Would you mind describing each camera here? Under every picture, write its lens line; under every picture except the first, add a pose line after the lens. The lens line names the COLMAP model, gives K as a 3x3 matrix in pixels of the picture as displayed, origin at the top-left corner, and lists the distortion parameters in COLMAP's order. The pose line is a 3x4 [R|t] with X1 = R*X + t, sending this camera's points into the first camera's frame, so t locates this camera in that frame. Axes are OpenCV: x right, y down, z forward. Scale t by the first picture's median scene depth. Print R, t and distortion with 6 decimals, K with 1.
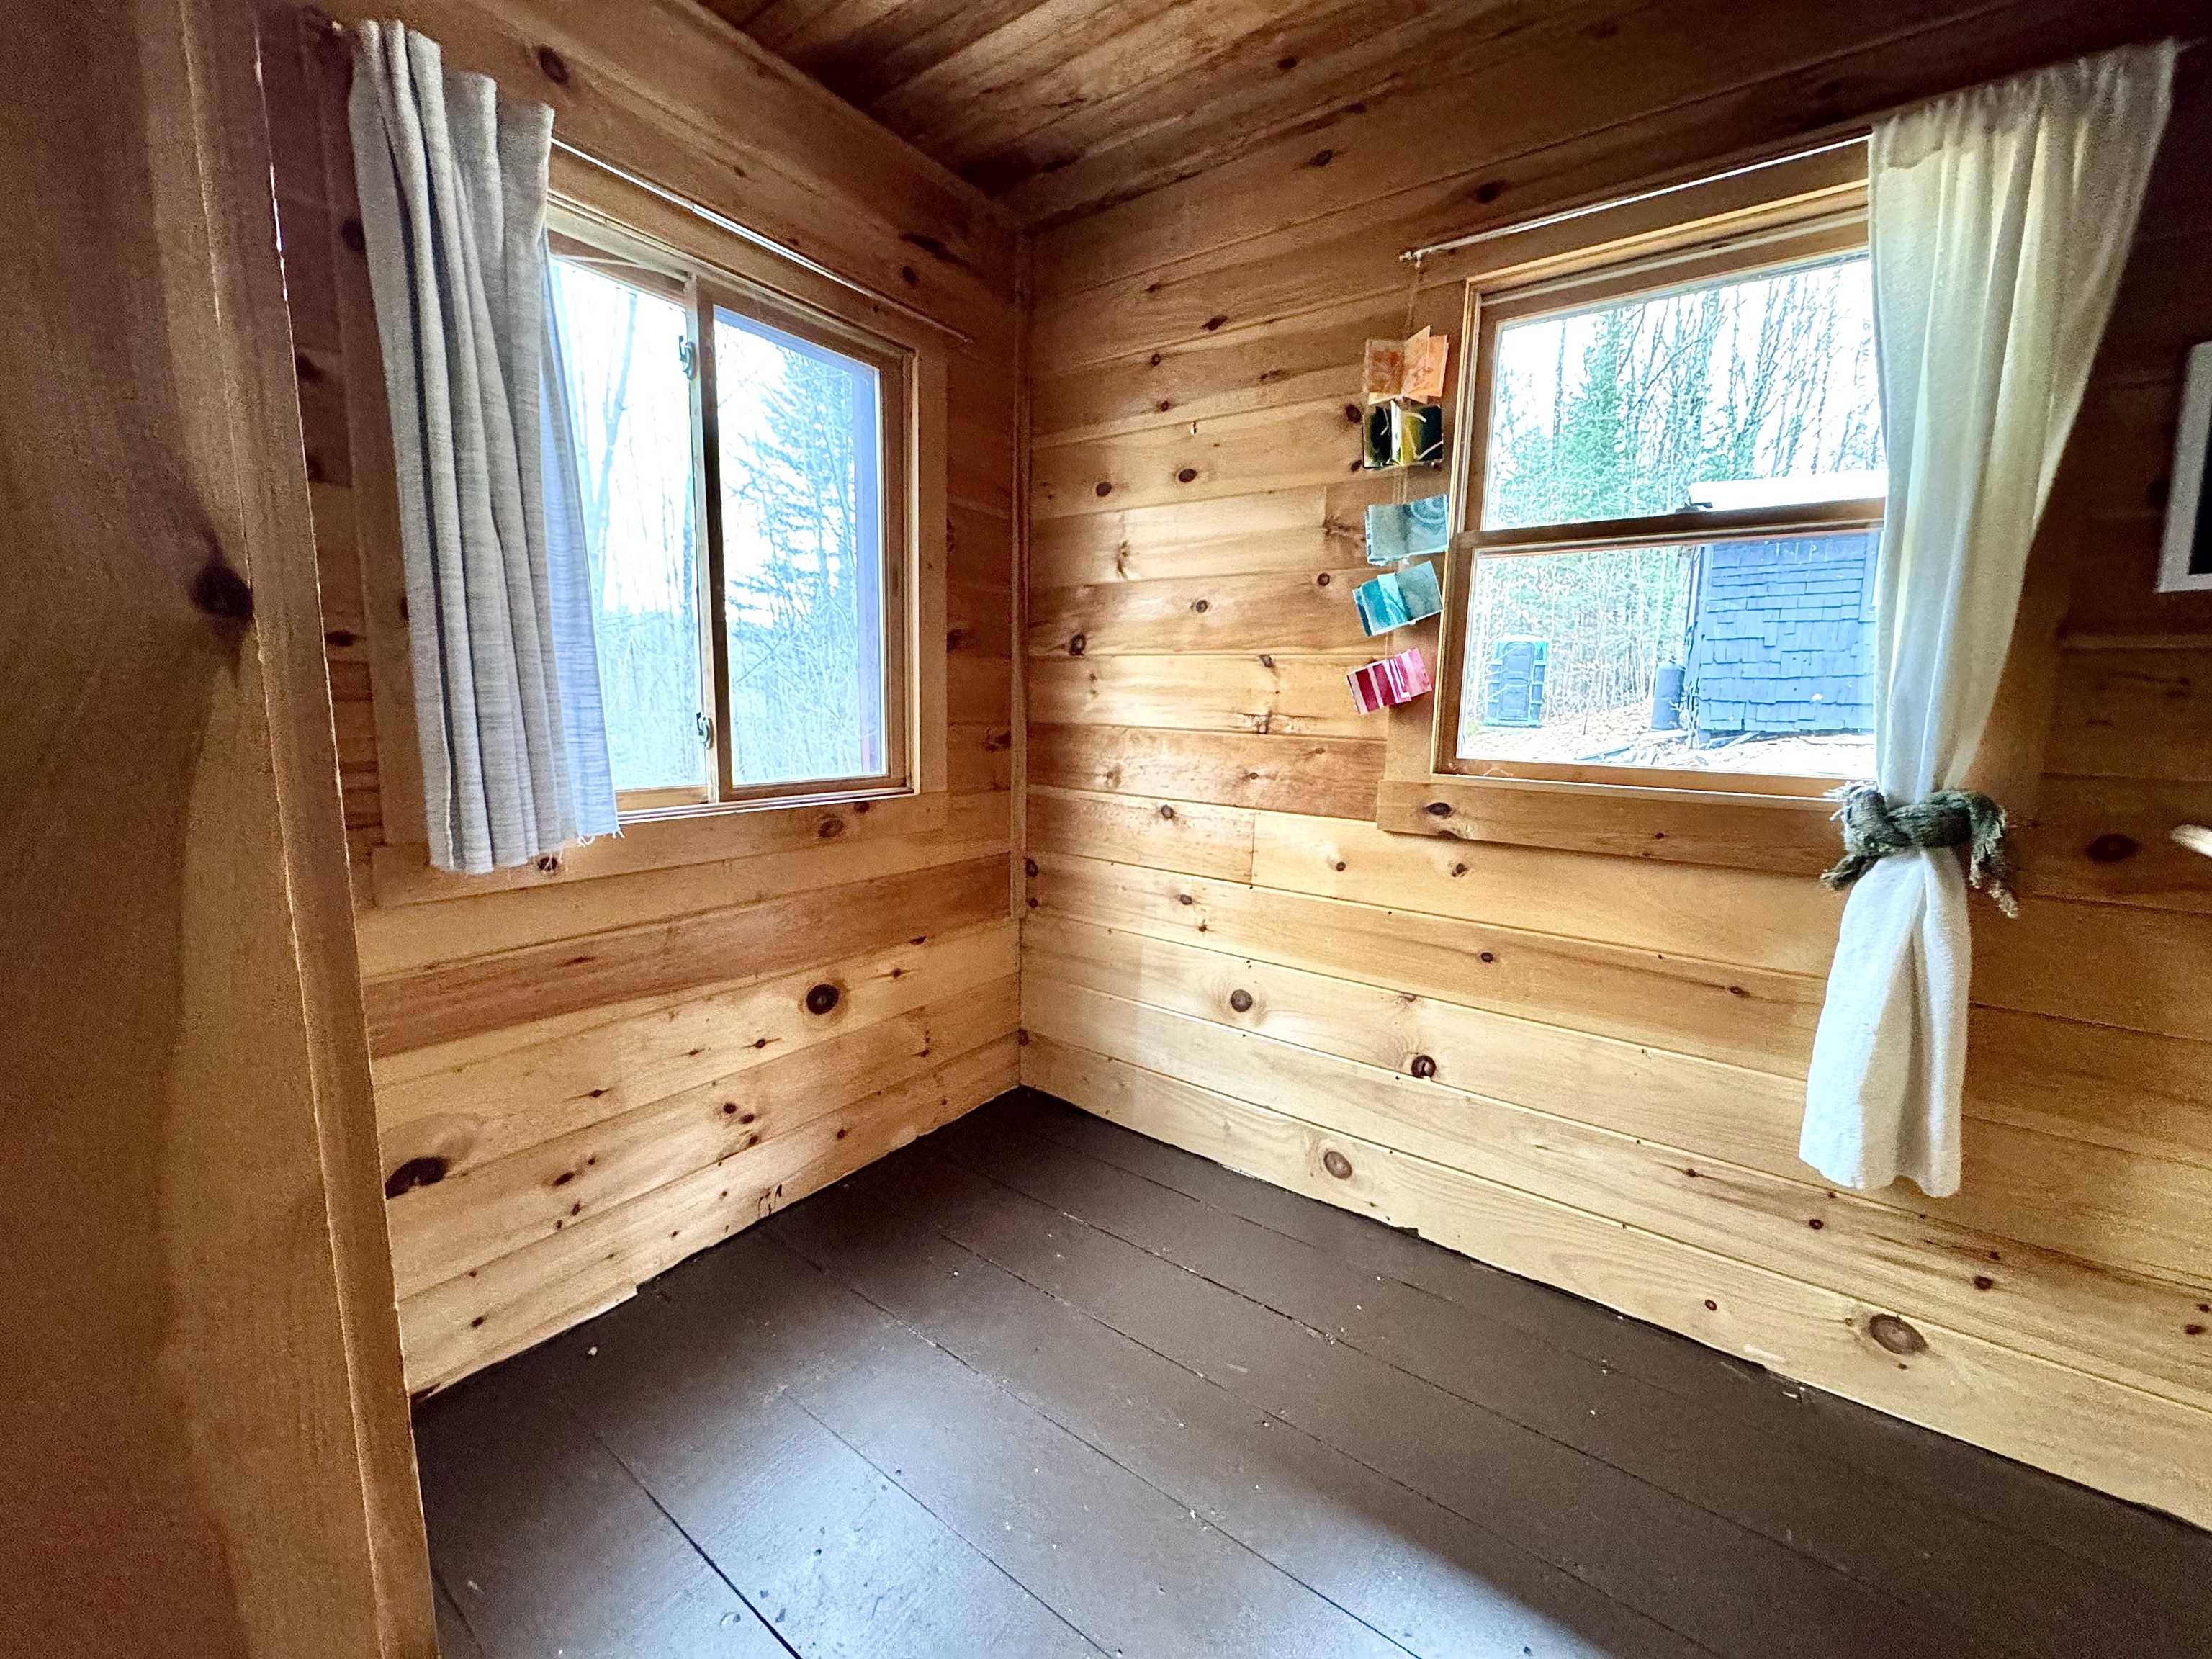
lens RADIAL K [[879.9, 0, 1104.4], [0, 879.9, 827.5], [0, 0, 1]] dist [-0.000358, -0.000362]
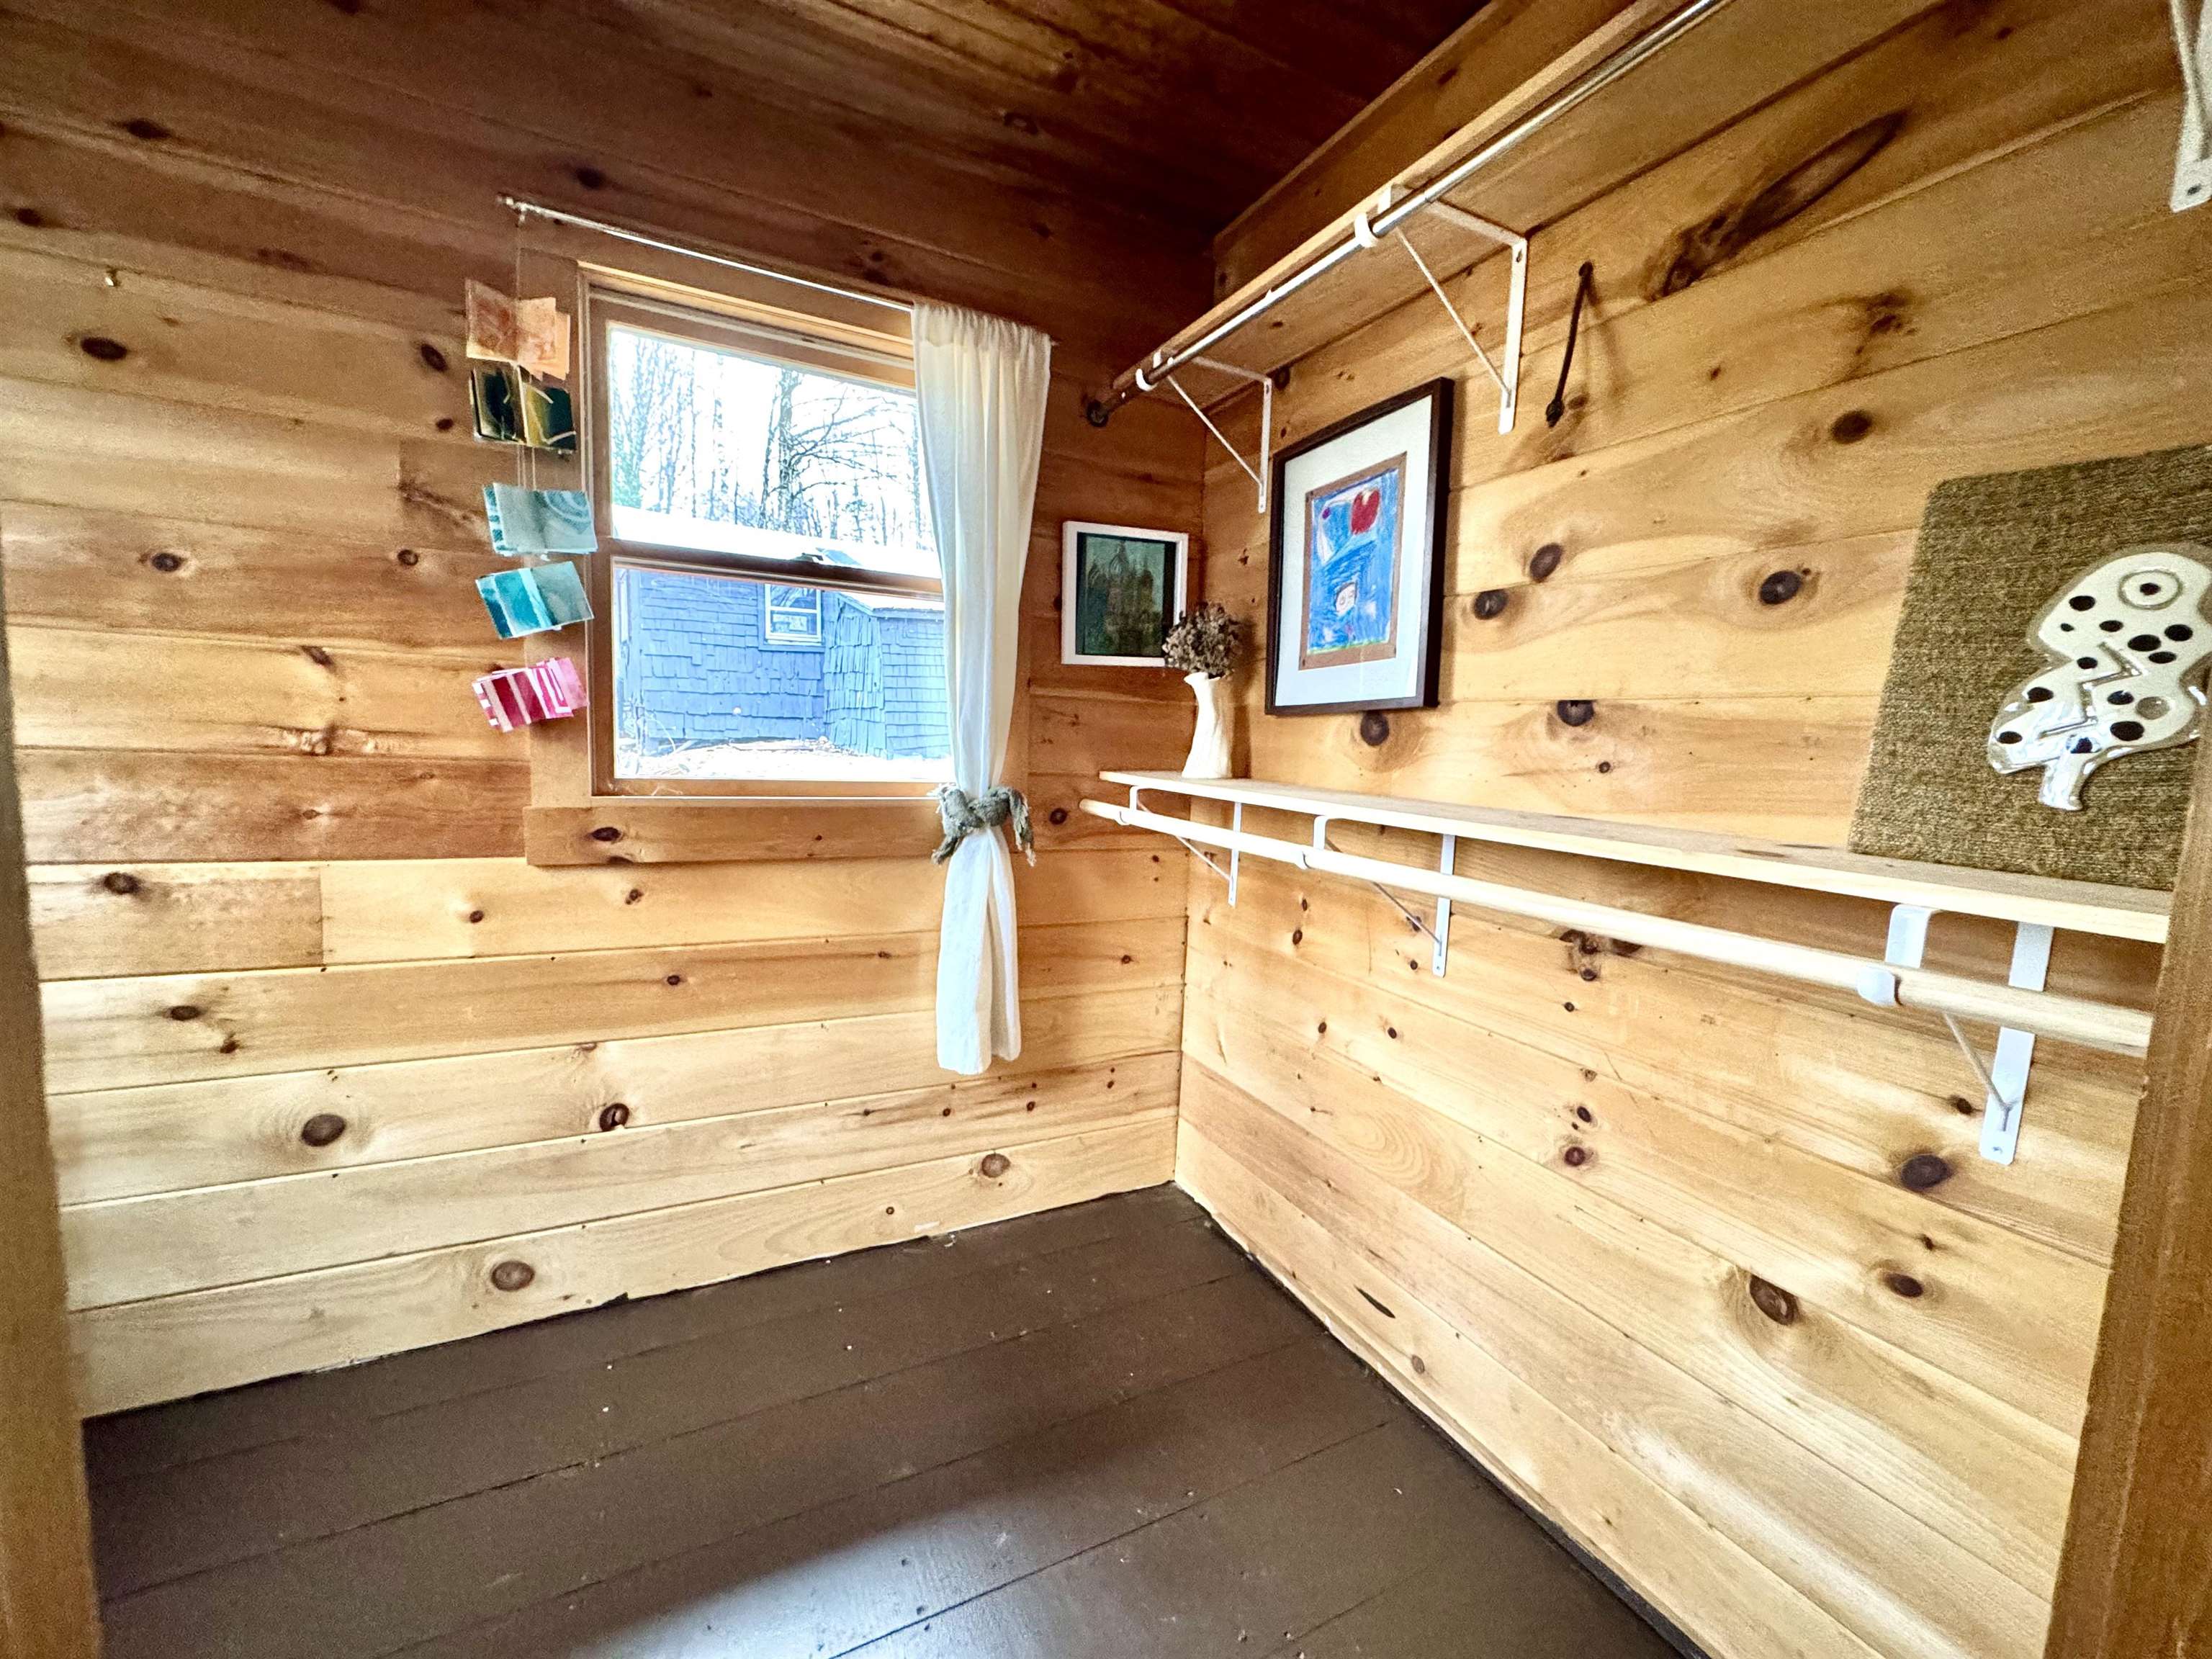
lens RADIAL K [[879.9, 0, 1104.4], [0, 879.9, 827.5], [0, 0, 1]] dist [-0.000358, -0.000362]
pose [[0.456112, -0.093269, 0.885021, -0.194686], [0.100155, 0.993554, 0.053091, -0.024703], [-0.884268, 0.064424, 0.462514, 0.113879]]
